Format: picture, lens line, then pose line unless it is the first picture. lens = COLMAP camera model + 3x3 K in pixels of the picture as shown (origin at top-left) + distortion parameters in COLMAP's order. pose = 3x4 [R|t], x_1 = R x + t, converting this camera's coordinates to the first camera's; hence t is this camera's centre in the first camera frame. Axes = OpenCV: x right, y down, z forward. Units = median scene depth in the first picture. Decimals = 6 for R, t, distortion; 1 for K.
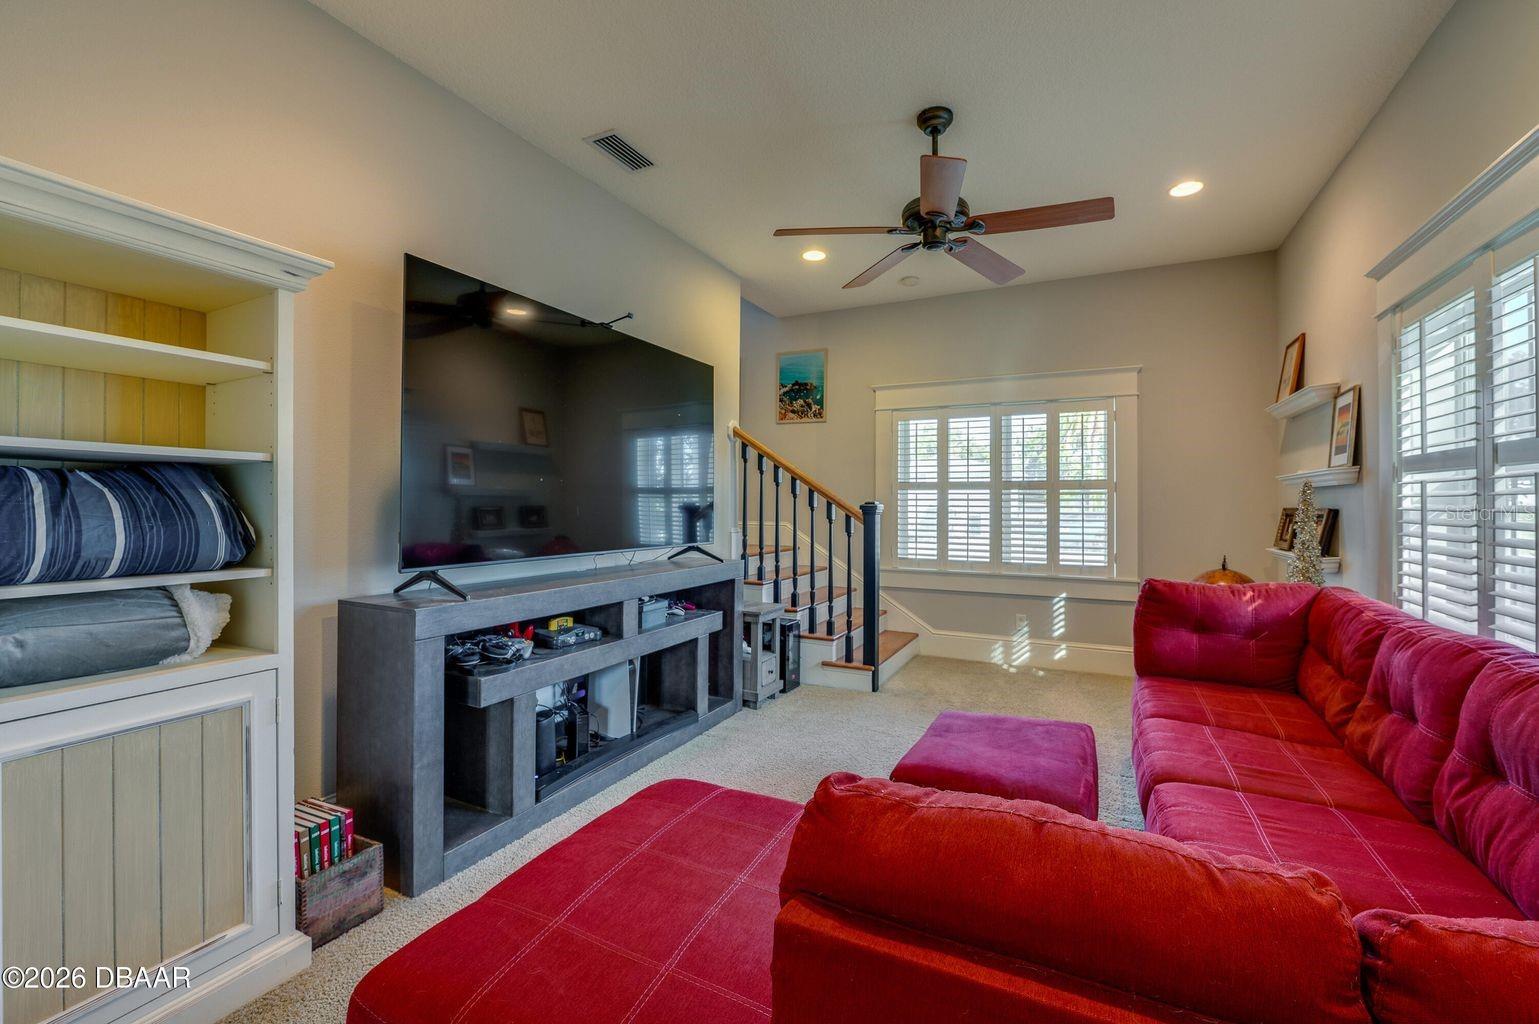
lens RADIAL K [[616.7, 0, 769.5], [0, 616.7, 512.0], [0, 0, 1]] dist [-0.019124, -0.000077]
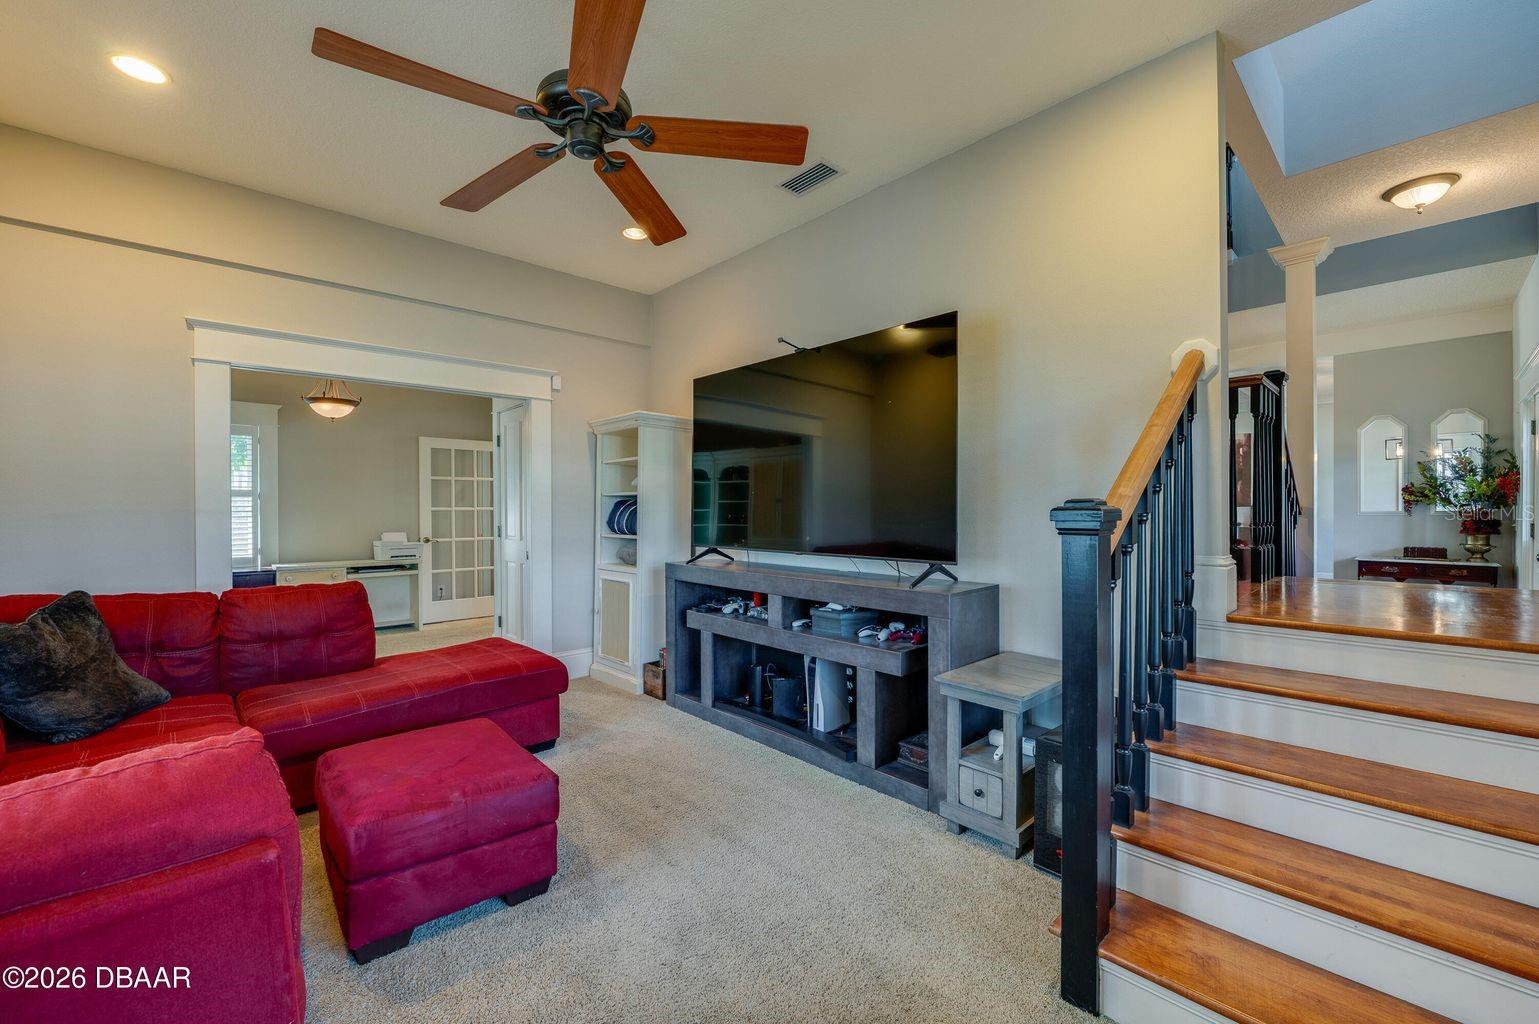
lens RADIAL K [[616.7, 0, 769.5], [0, 616.7, 512.0], [0, 0, 1]] dist [-0.019124, -0.000077]
pose [[-0.341100, 0.005561, -0.940011, 1.119003], [0.004254, 0.999981, 0.004372, -0.019429], [0.940017, -0.002508, -0.341117, 1.835493]]
